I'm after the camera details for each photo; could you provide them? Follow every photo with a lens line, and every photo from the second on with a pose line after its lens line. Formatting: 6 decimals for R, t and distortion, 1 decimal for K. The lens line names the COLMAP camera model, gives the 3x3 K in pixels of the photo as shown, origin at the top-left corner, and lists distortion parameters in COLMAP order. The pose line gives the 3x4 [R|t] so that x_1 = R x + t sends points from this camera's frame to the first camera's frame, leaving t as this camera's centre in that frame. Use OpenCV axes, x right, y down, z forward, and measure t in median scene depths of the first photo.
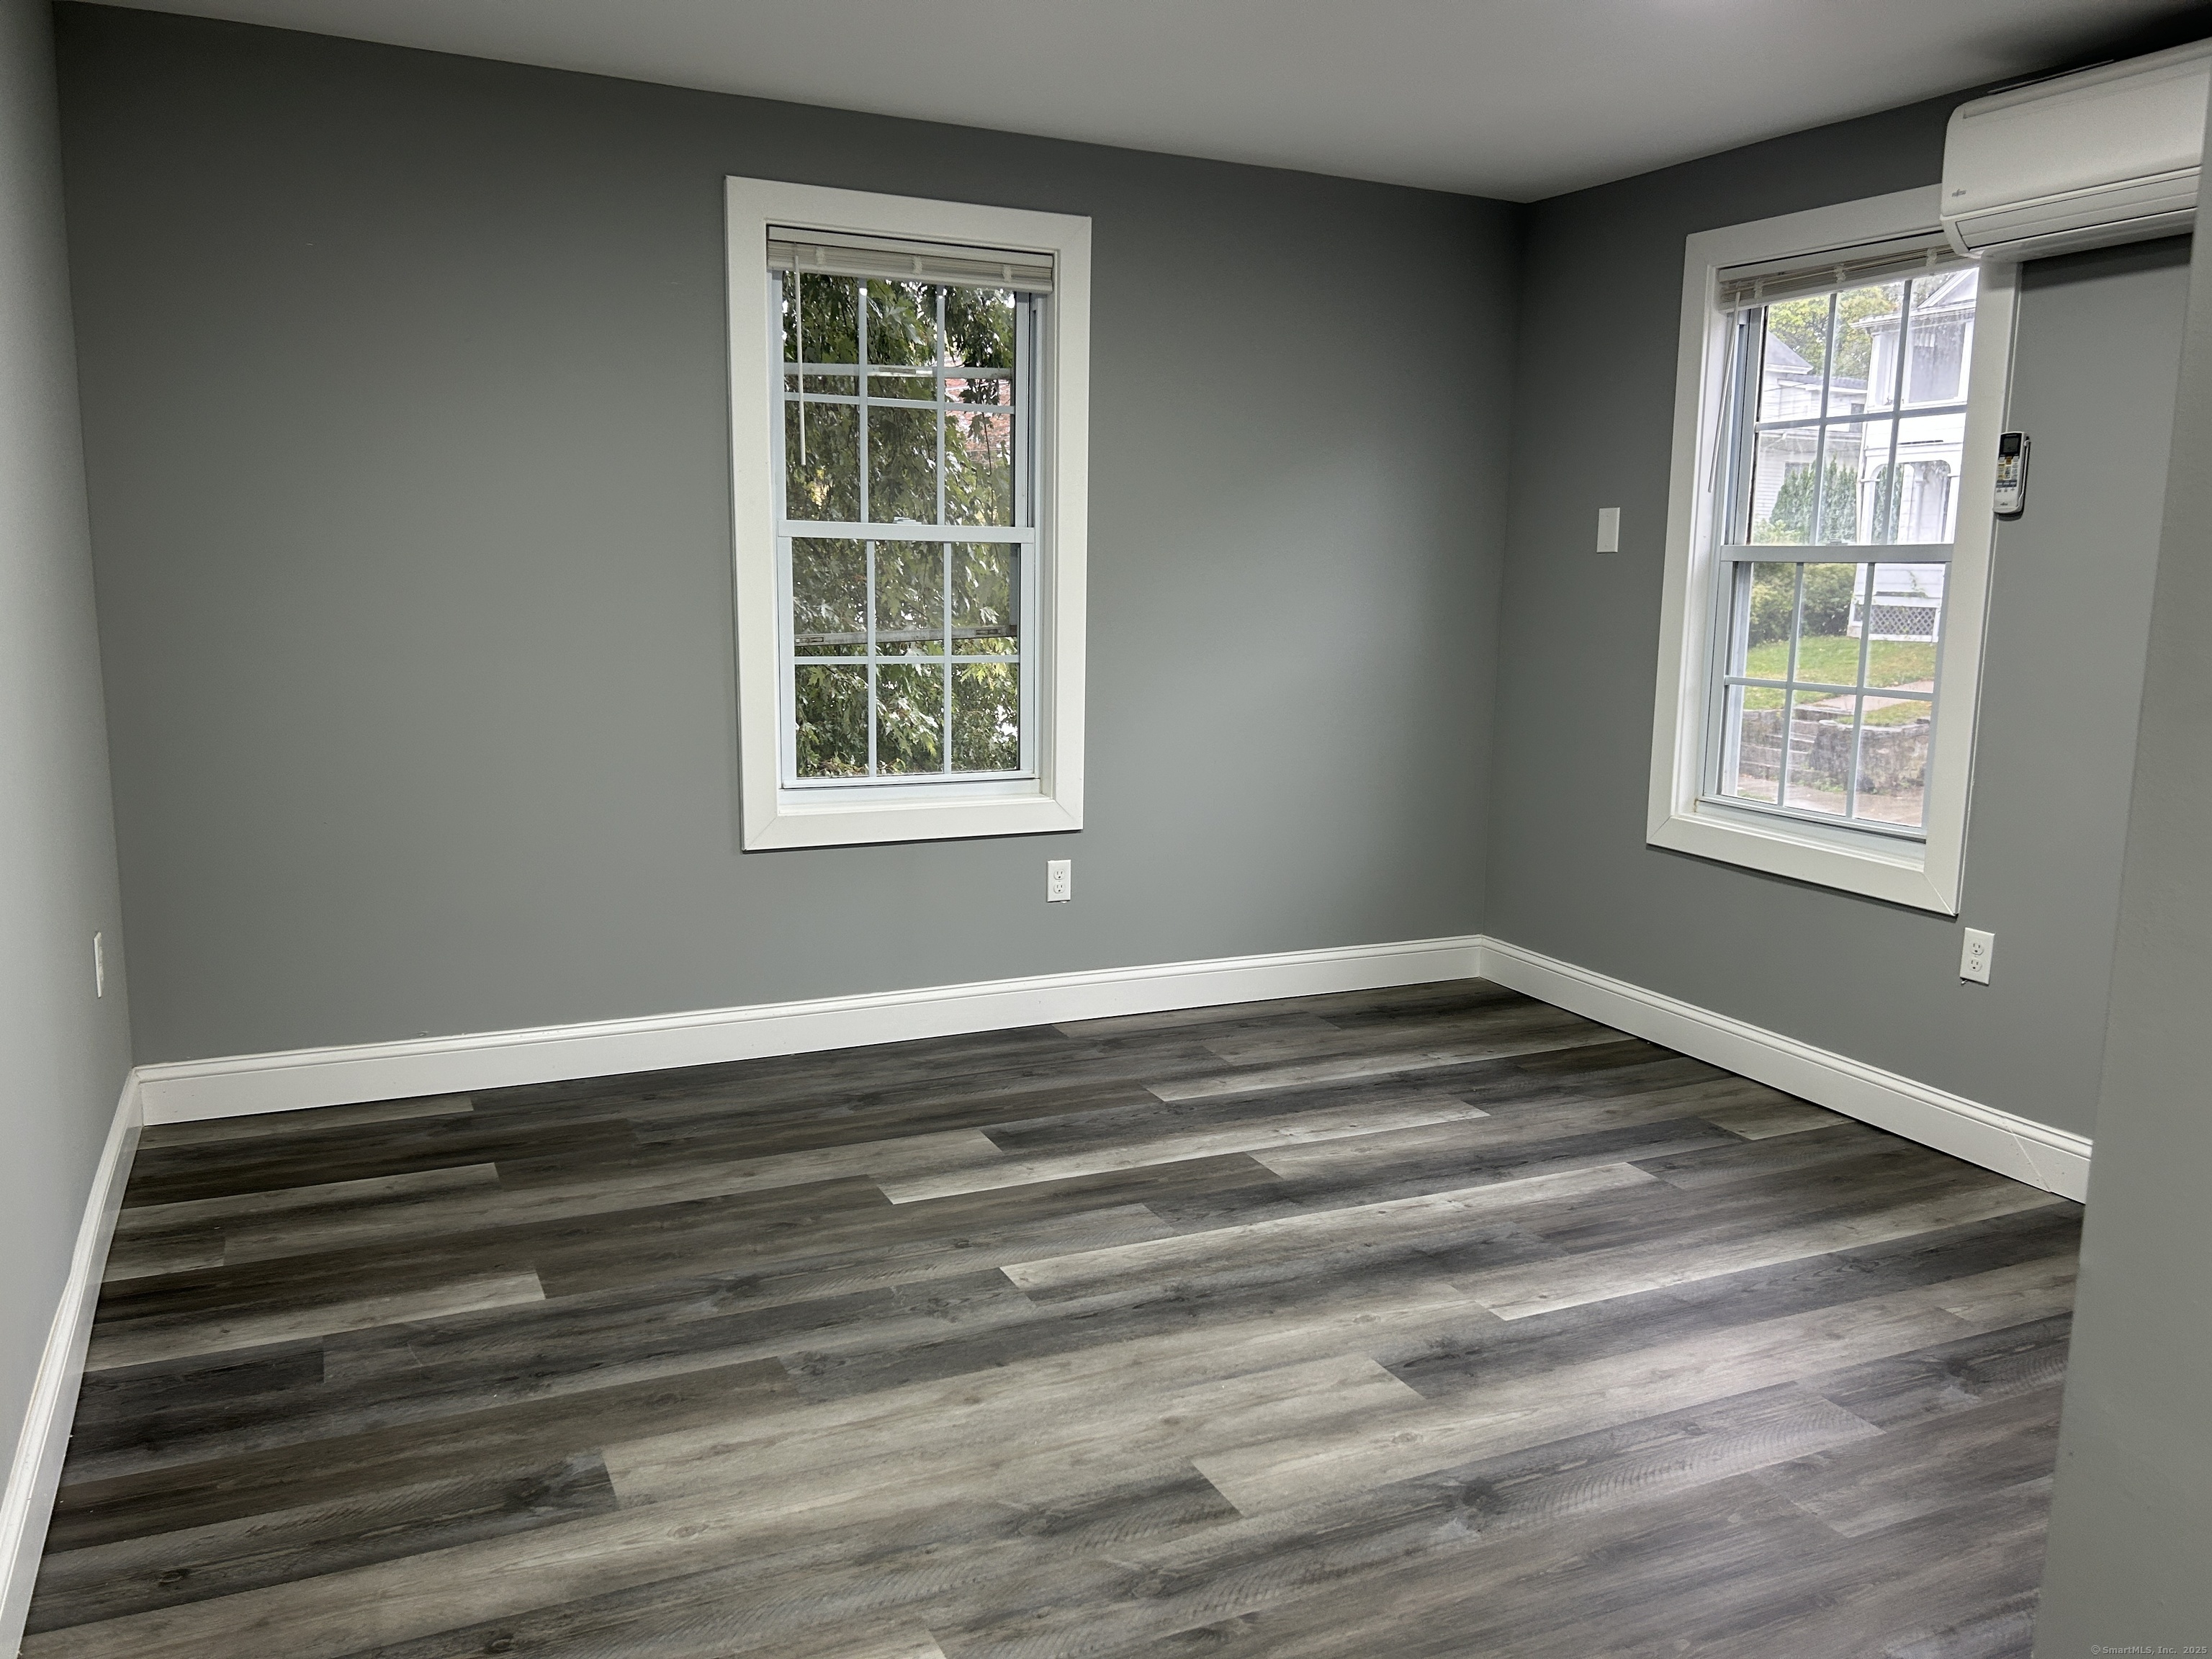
lens RADIAL K [[1669.6, 0, 1105.3], [0, 1669.6, 817.7], [0, 0, 1]] dist [0.102560, -0.096678]
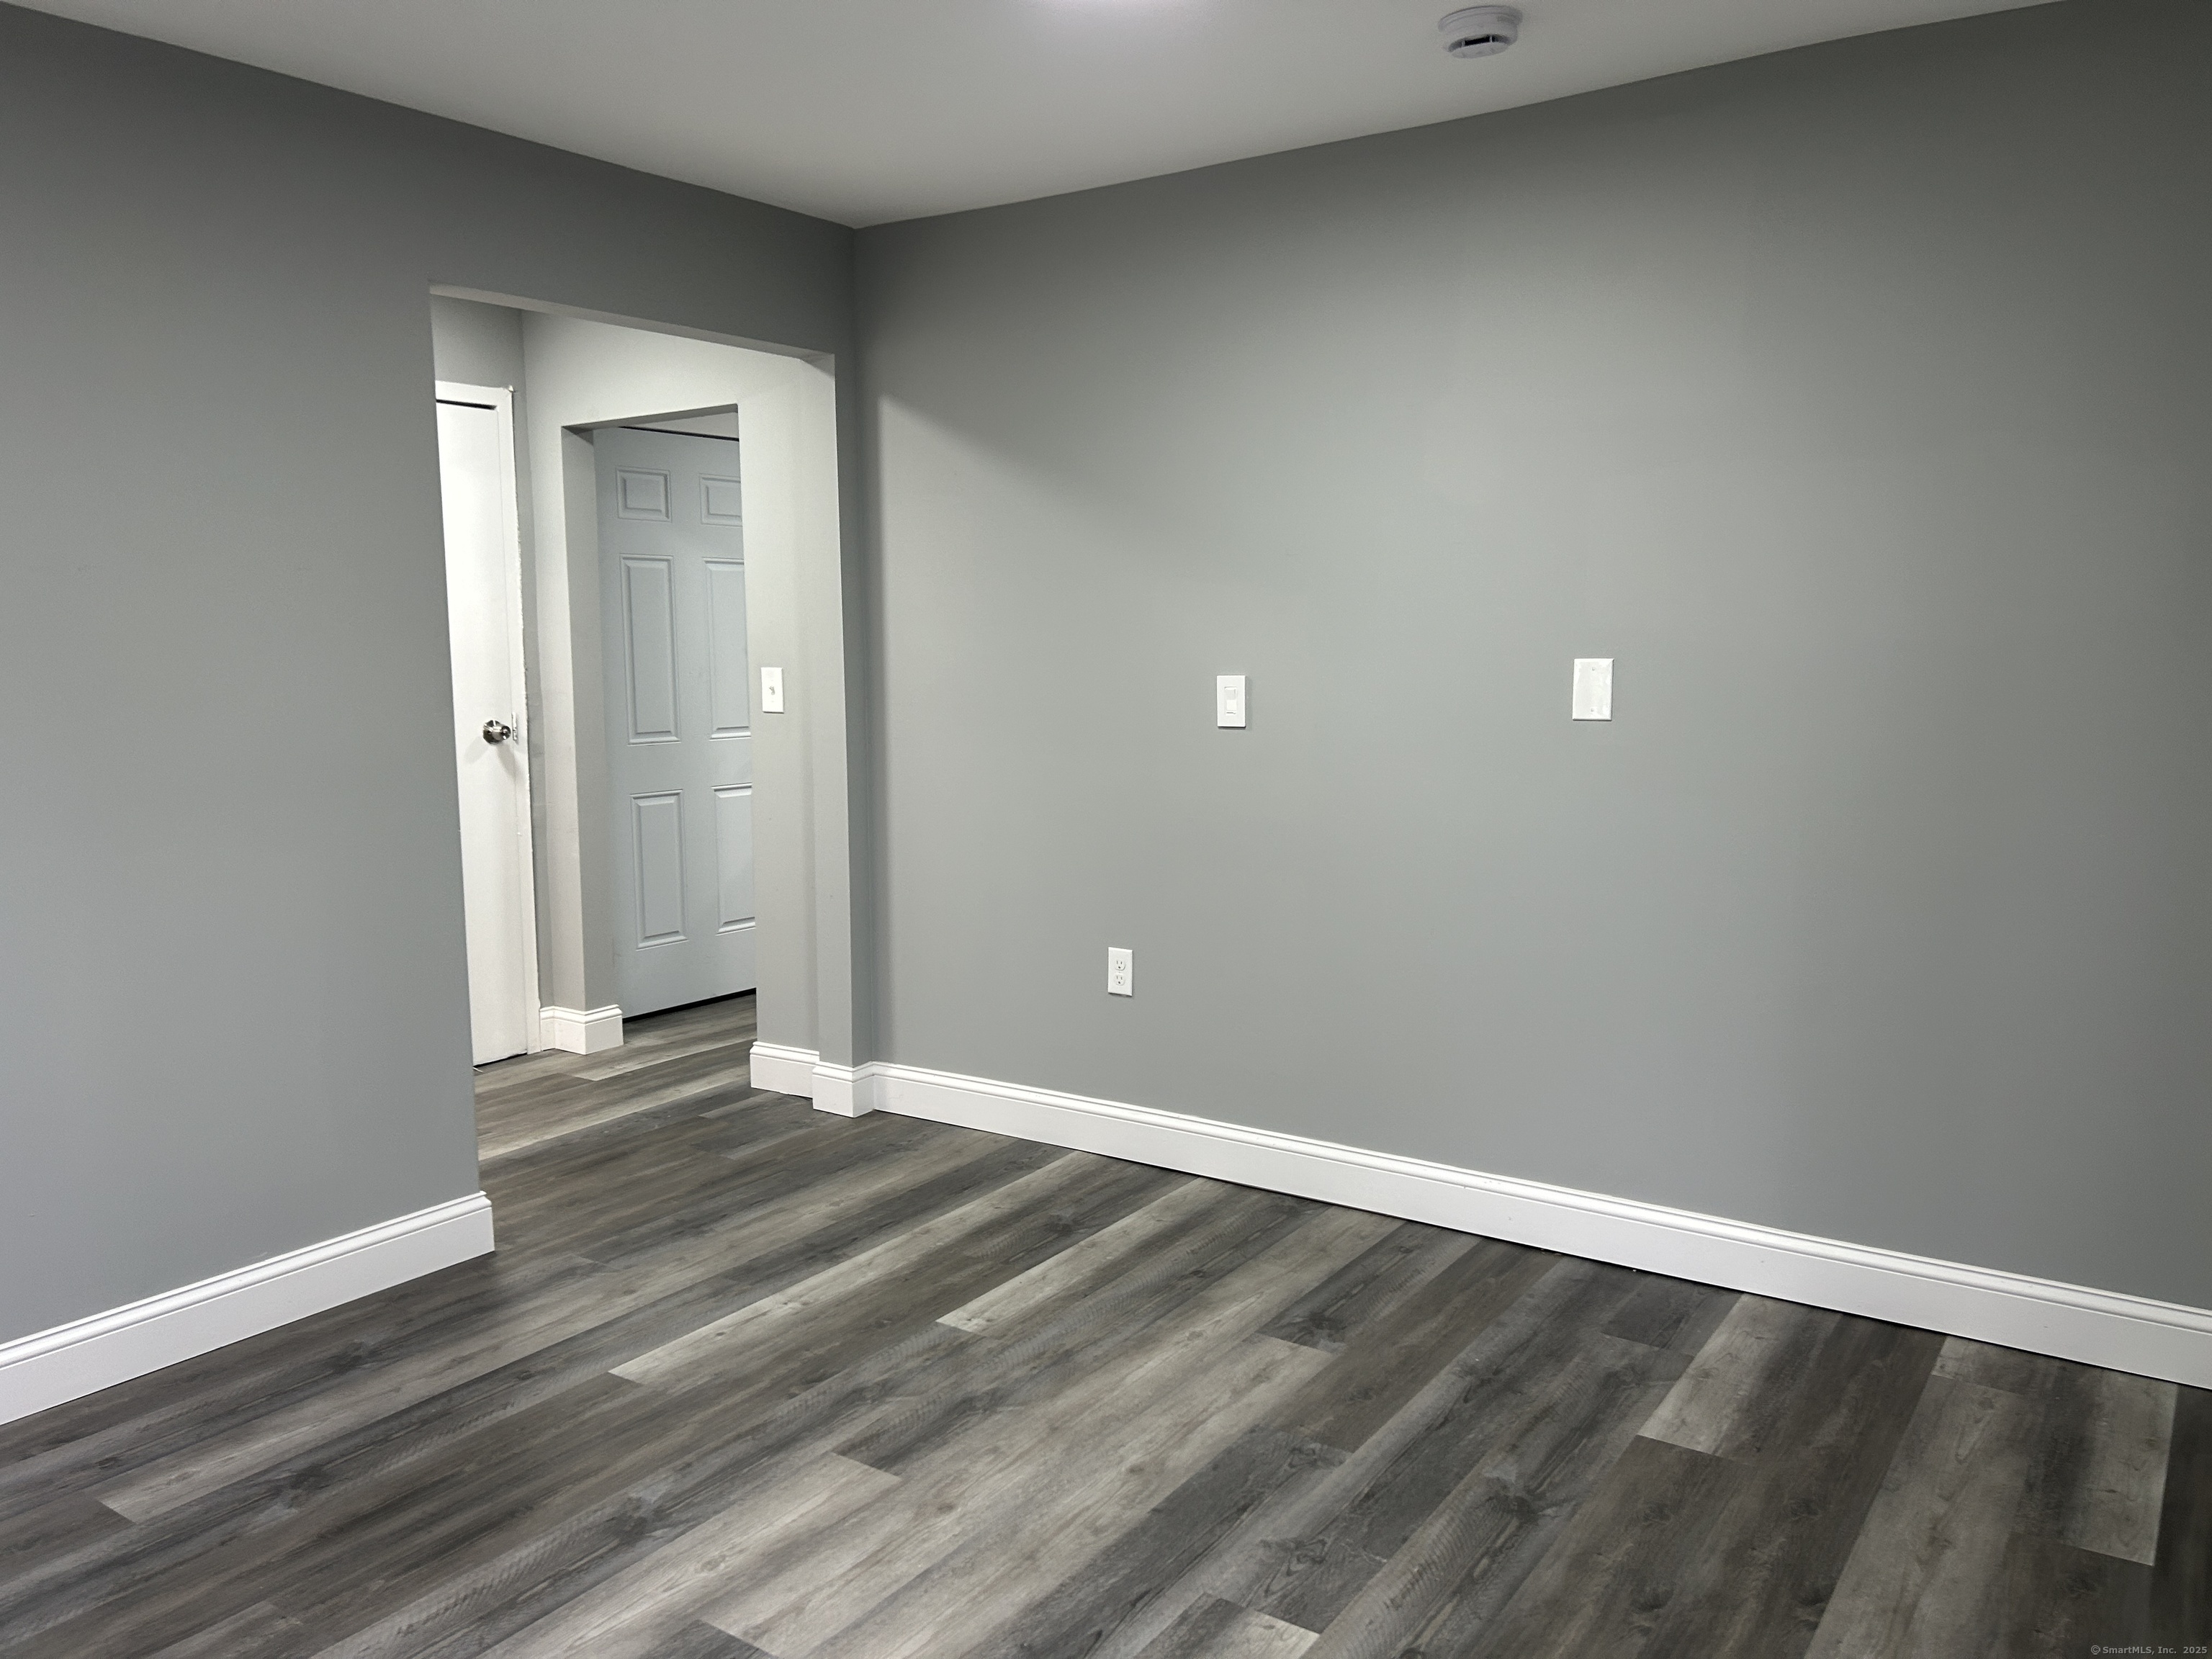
lens RADIAL K [[1669.6, 0, 1105.3], [0, 1669.6, 817.7], [0, 0, 1]] dist [0.102560, -0.096678]
pose [[-0.867918, 0.044187, -0.494739, 0.448826], [-0.083380, 0.968941, 0.232811, -0.288910], [0.489660, 0.243312, -0.837277, 1.840169]]
